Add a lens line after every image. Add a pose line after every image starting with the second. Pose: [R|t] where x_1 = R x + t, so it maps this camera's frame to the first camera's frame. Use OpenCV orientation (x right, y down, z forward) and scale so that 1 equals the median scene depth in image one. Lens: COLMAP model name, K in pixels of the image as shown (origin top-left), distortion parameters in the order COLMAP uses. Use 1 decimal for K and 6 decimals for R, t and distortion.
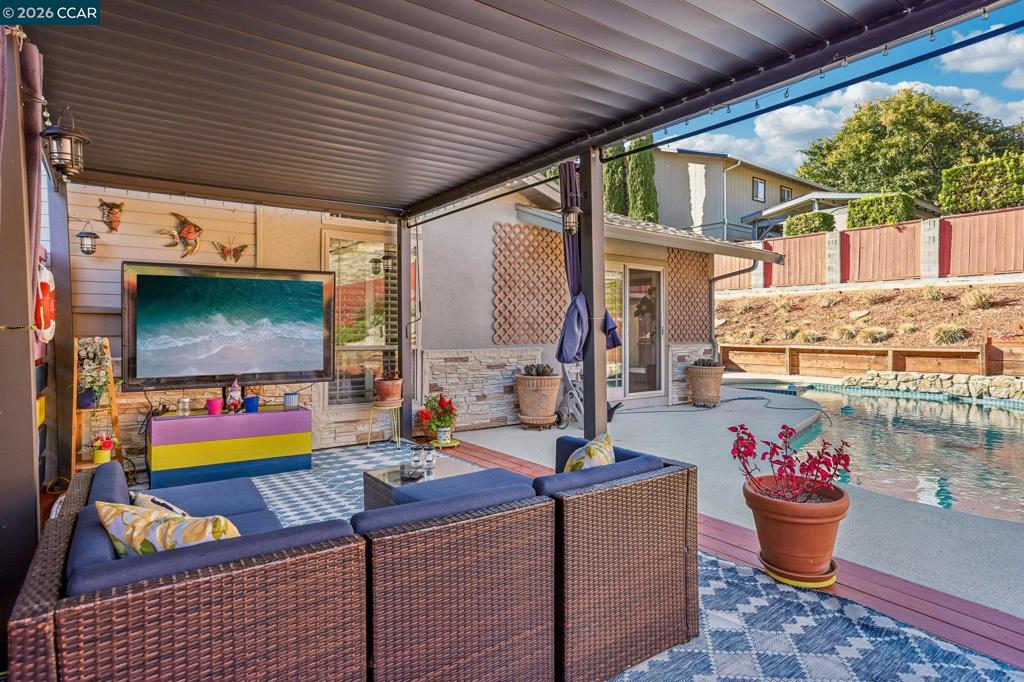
lens RADIAL K [[583.3, 0, 514.7], [0, 583.3, 327.5], [0, 0, 1]] dist [-0.001043, 0.029731]
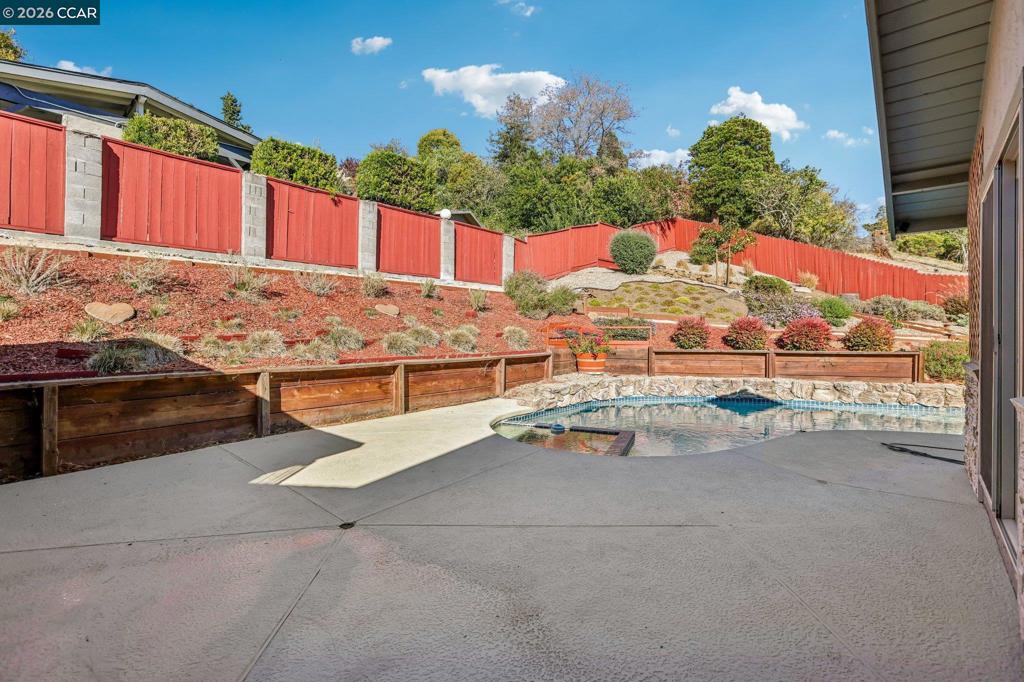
lens RADIAL K [[475.3, 0, 511.0], [0, 475.3, 334.5], [0, 0, 1]] dist [-0.049937, 0.024763]
pose [[-0.181243, -0.004417, 0.983428, 0.006029], [-0.008230, 0.999962, 0.002975, 0.004142], [-0.983404, -0.007554, -0.181273, 1.021386]]
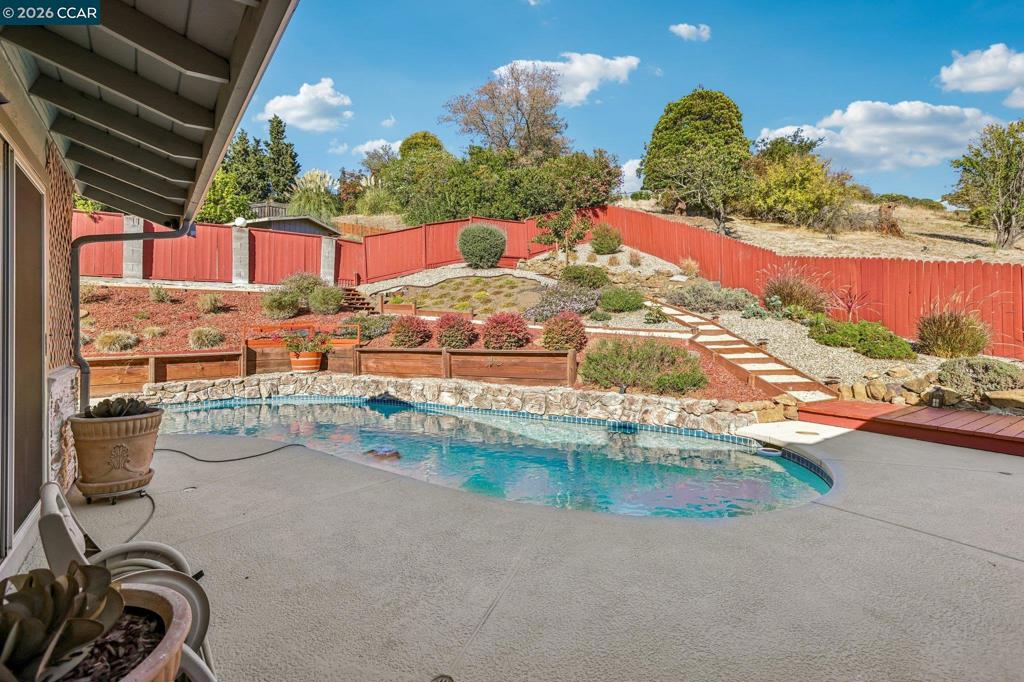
lens RADIAL K [[482.3, 0, 512.8], [0, 482.3, 325.5], [0, 0, 1]] dist [-0.086001, 0.066419]
pose [[0.011615, 0.006919, 0.999909, -0.038643], [0.005802, 0.999959, -0.006987, -0.000290], [-0.999916, 0.005882, 0.011574, 0.426666]]
